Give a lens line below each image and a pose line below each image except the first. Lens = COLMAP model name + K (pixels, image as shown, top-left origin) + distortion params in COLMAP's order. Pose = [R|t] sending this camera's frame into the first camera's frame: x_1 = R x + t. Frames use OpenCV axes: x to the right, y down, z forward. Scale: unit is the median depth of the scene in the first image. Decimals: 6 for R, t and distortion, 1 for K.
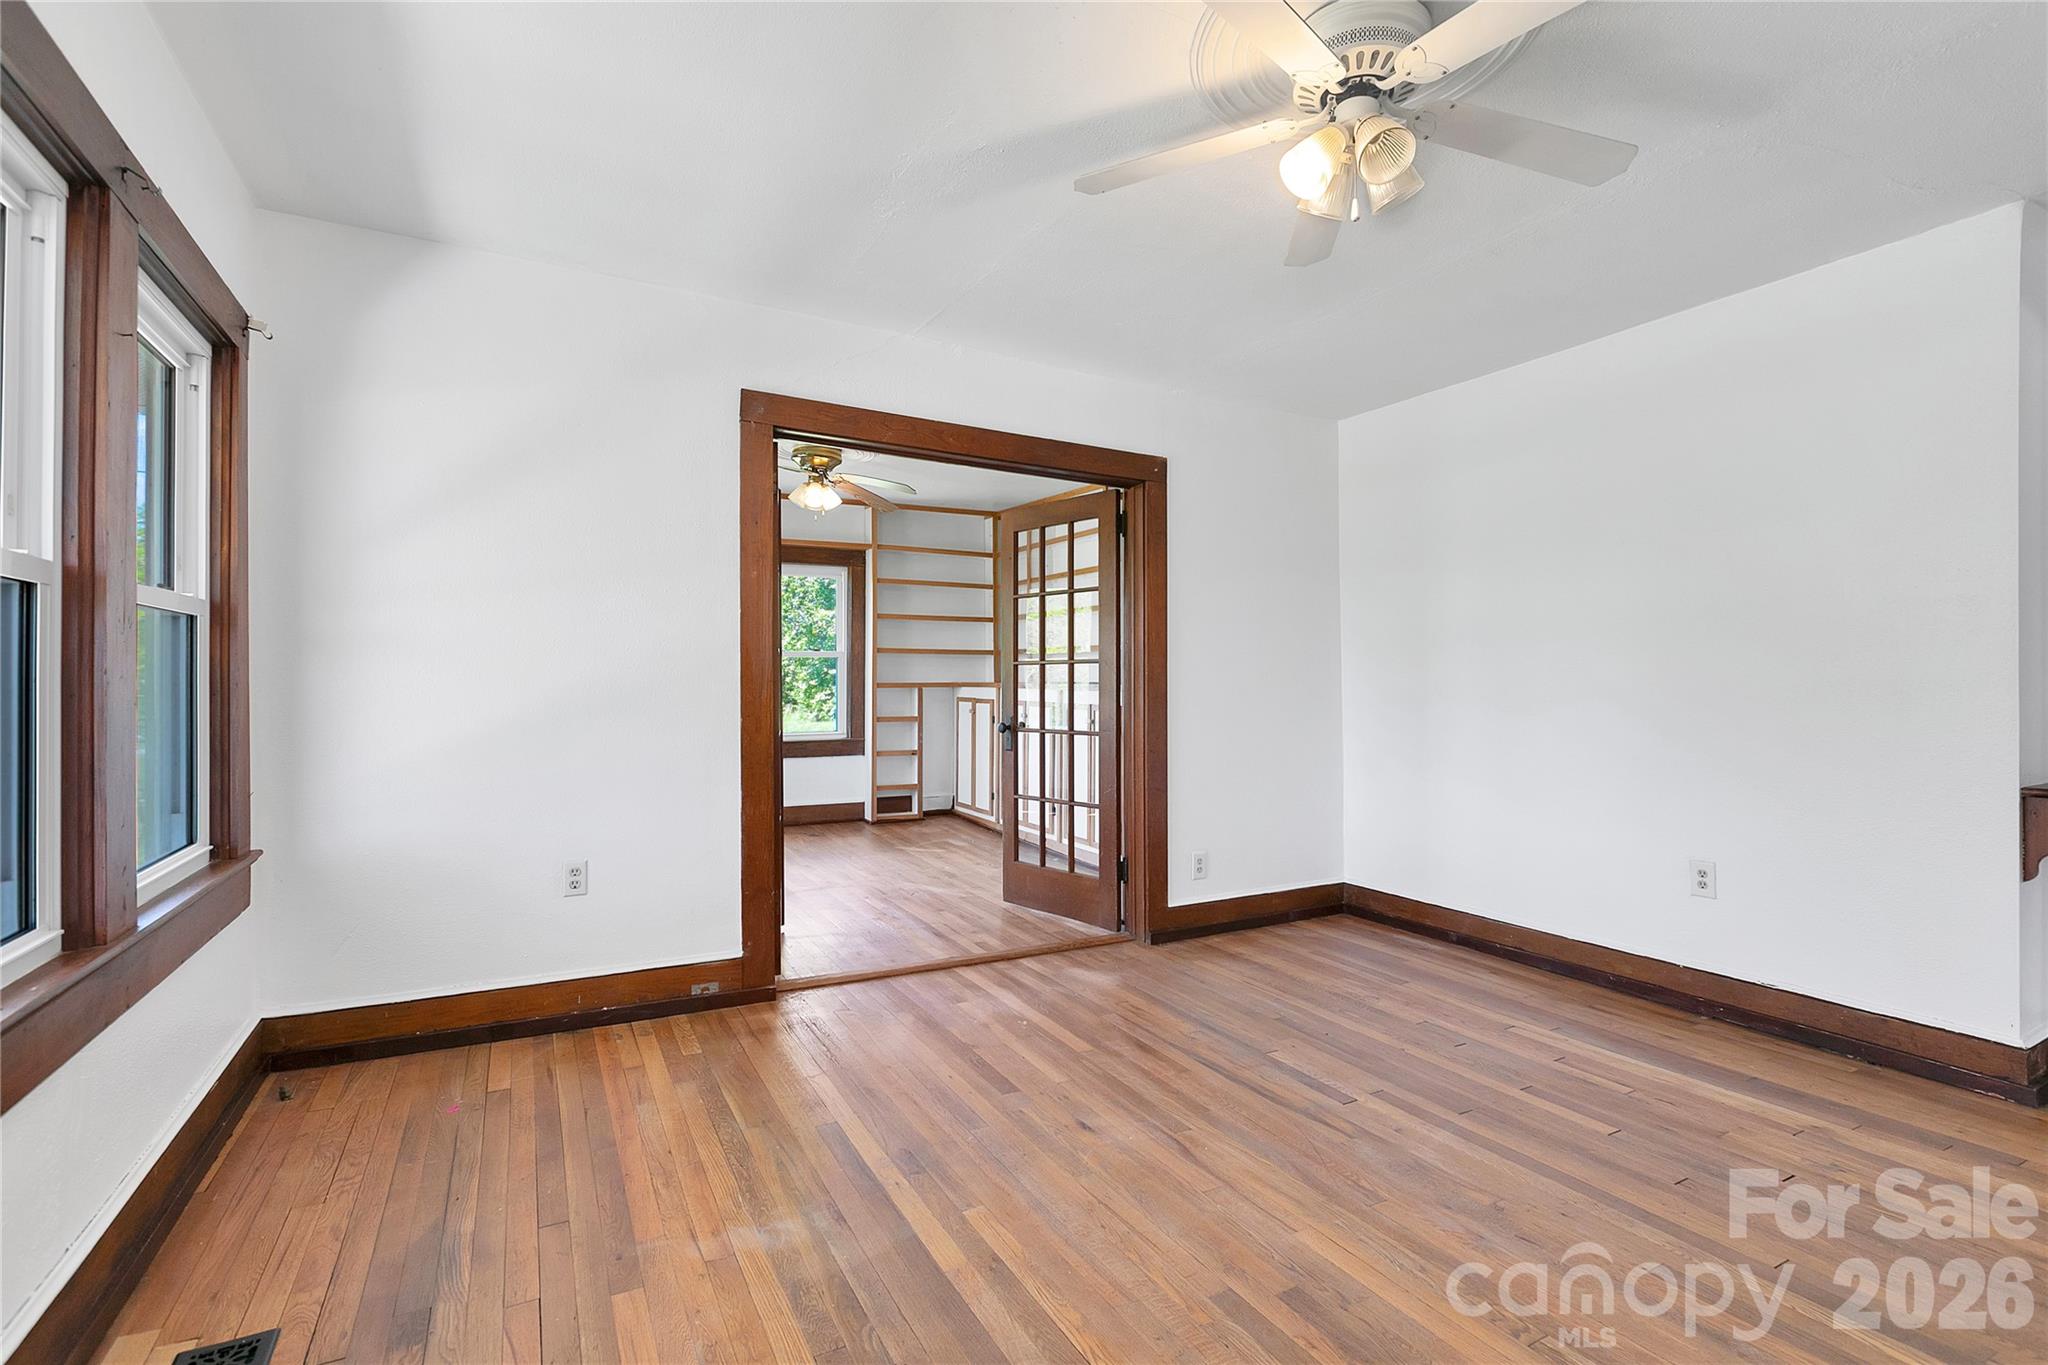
lens RADIAL K [[940.7, 0, 1031.3], [0, 940.7, 687.1], [0, 0, 1]] dist [-0.001424, 0.001655]
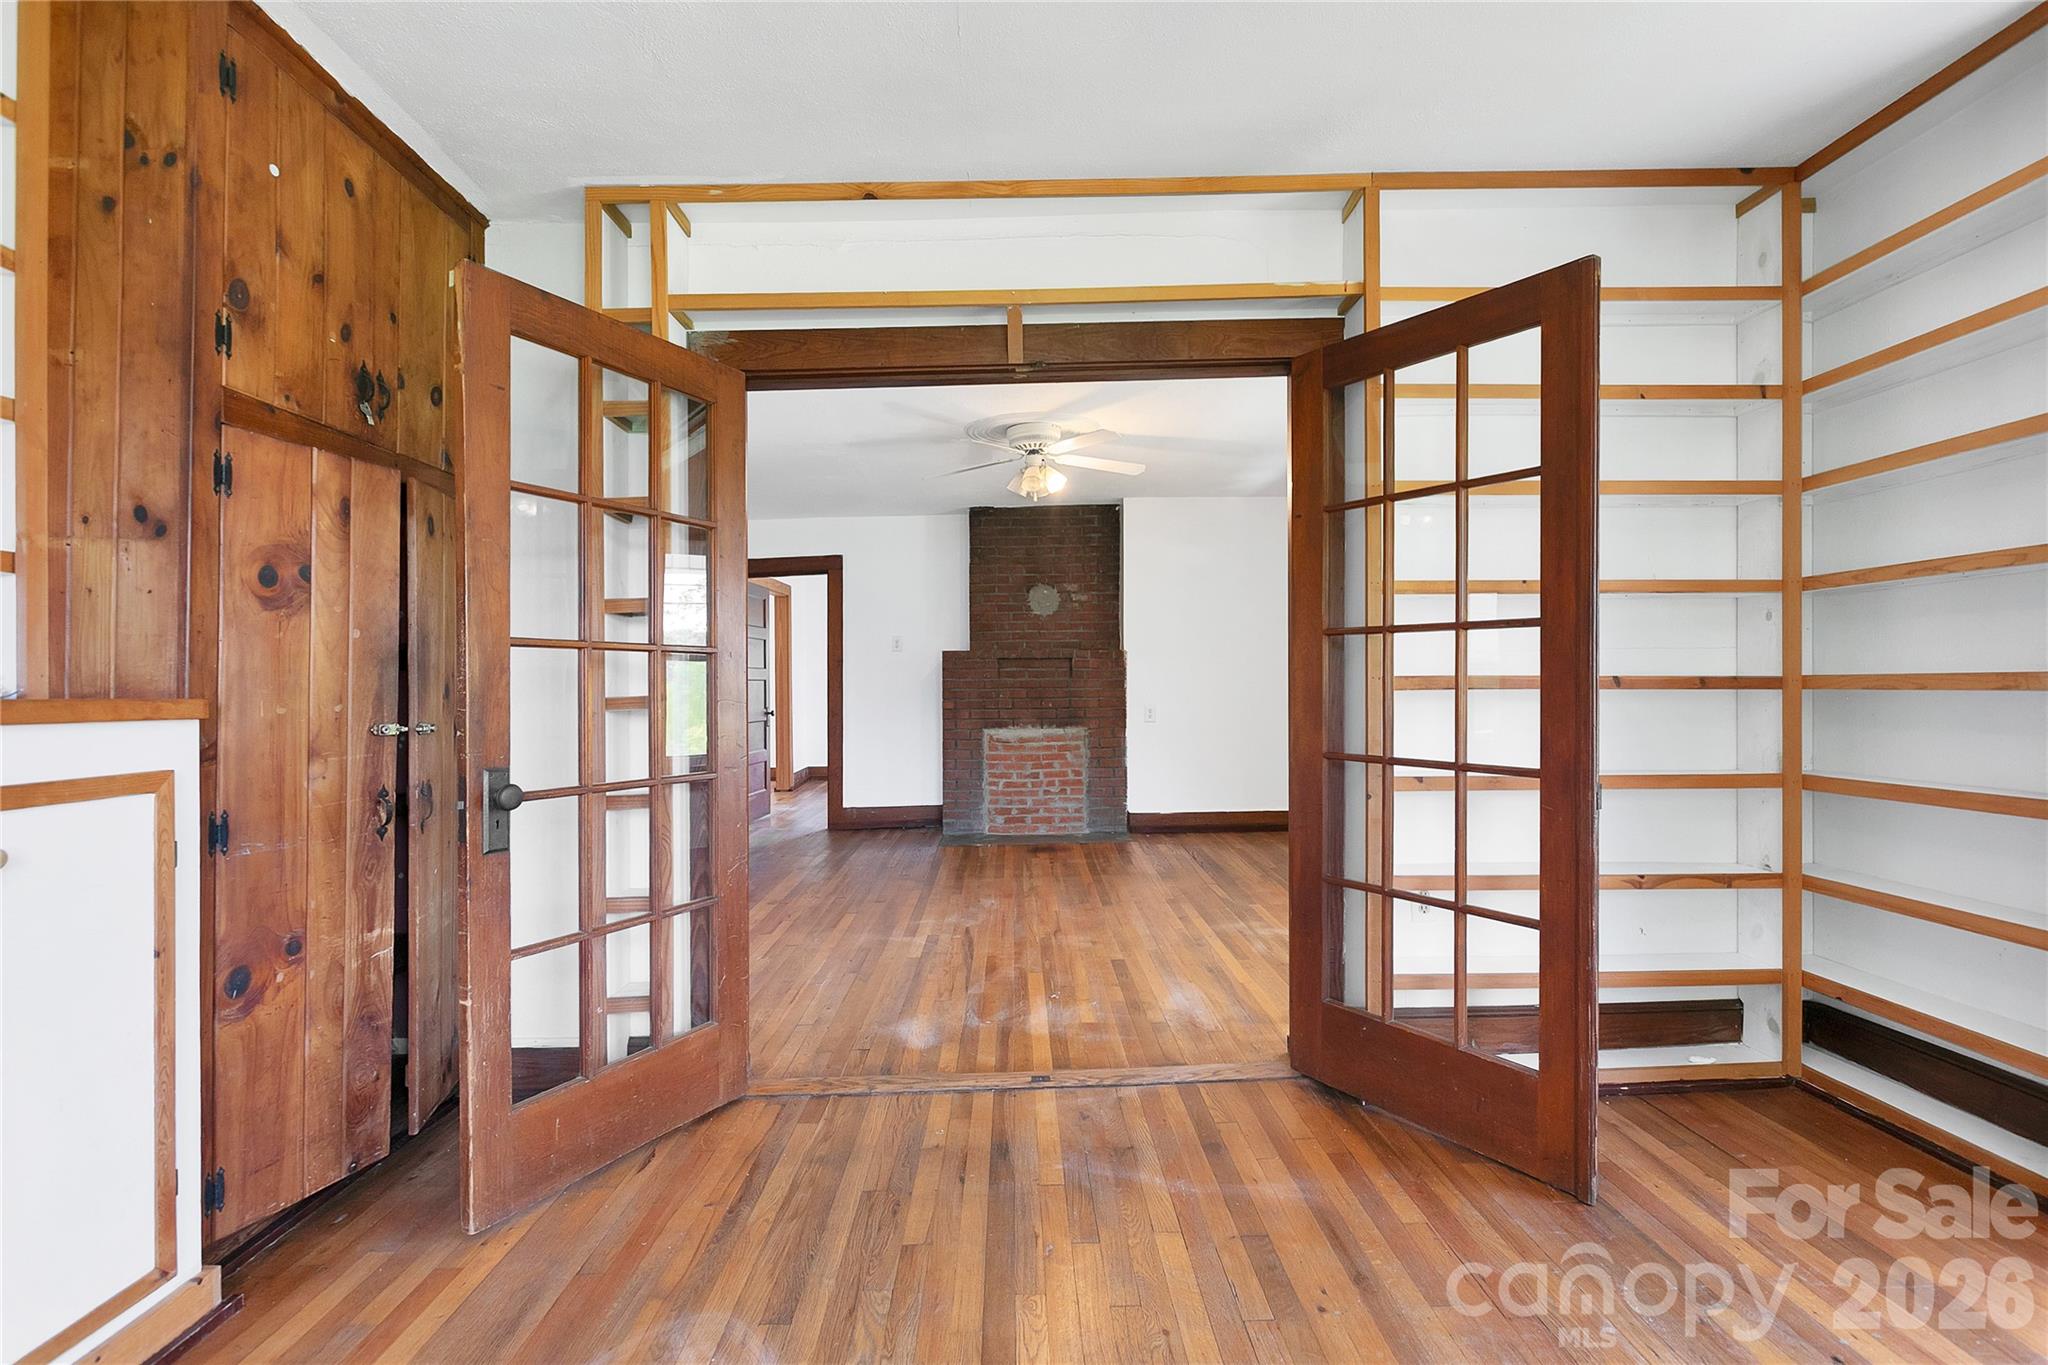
lens RADIAL K [[934.3, 0, 1031.4], [0, 934.3, 683.6], [0, 0, 1]] dist [0.006733, -0.001034]
pose [[-0.887589, 0.010162, 0.460524, -0.568682], [0.011725, 0.999931, 0.000533, -0.007223], [-0.460487, 0.005873, -0.887647, 2.304121]]
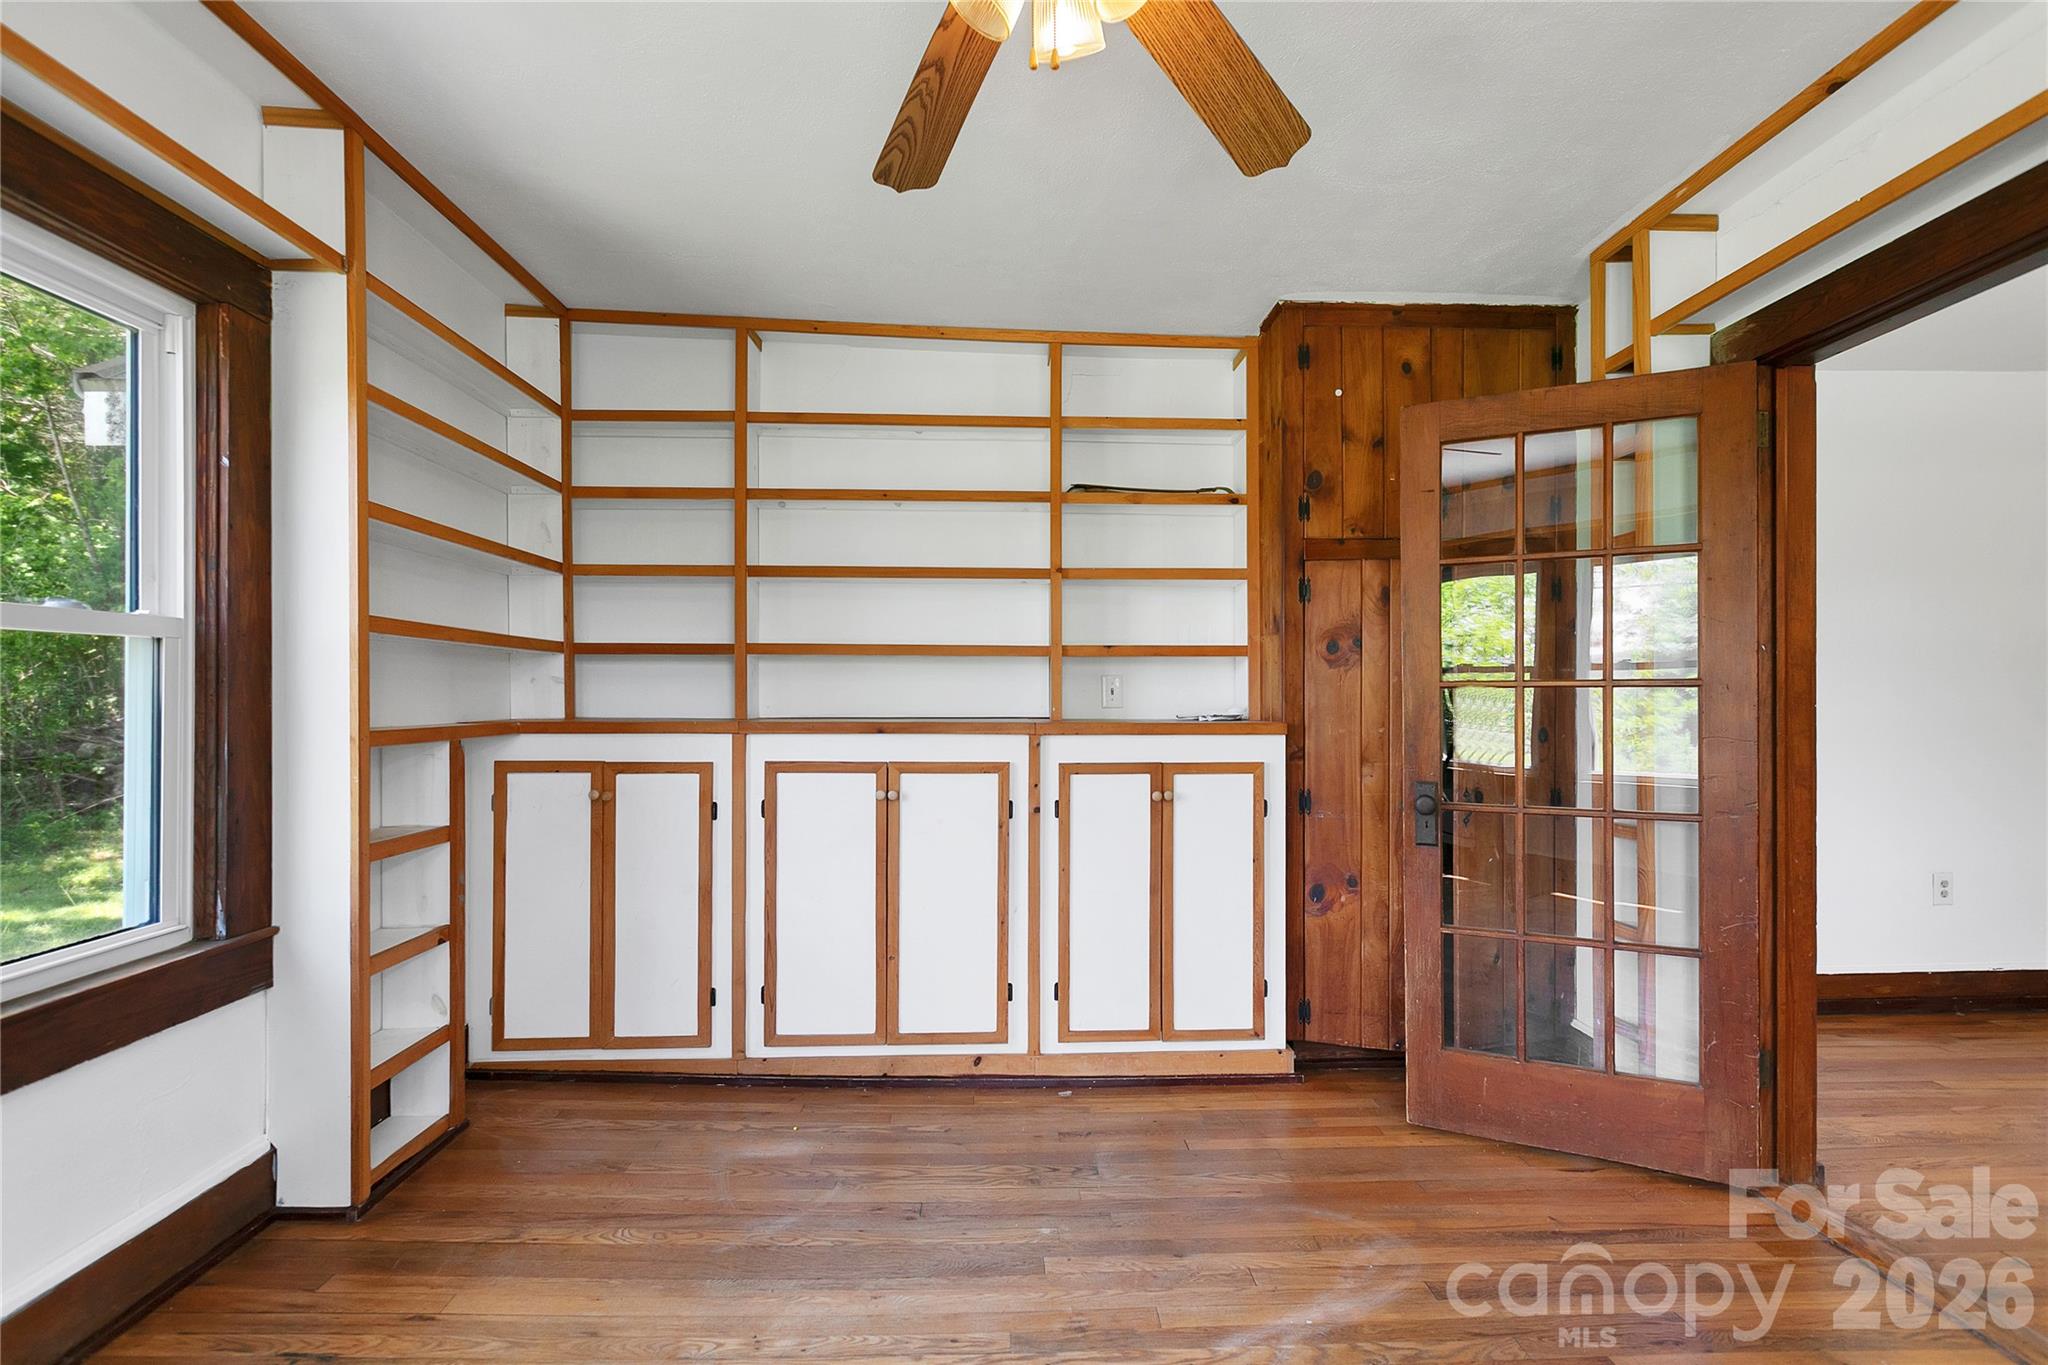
lens RADIAL K [[923.5, 0, 1024.0], [0, 923.5, 682.5], [0, 0, 1]] dist [0.008162, -0.000086]
pose [[0.433104, 0.016635, 0.901191, -0.901986], [0.011144, 0.999654, -0.023809, -0.028690], [-0.901275, 0.020355, 0.432769, 1.805334]]
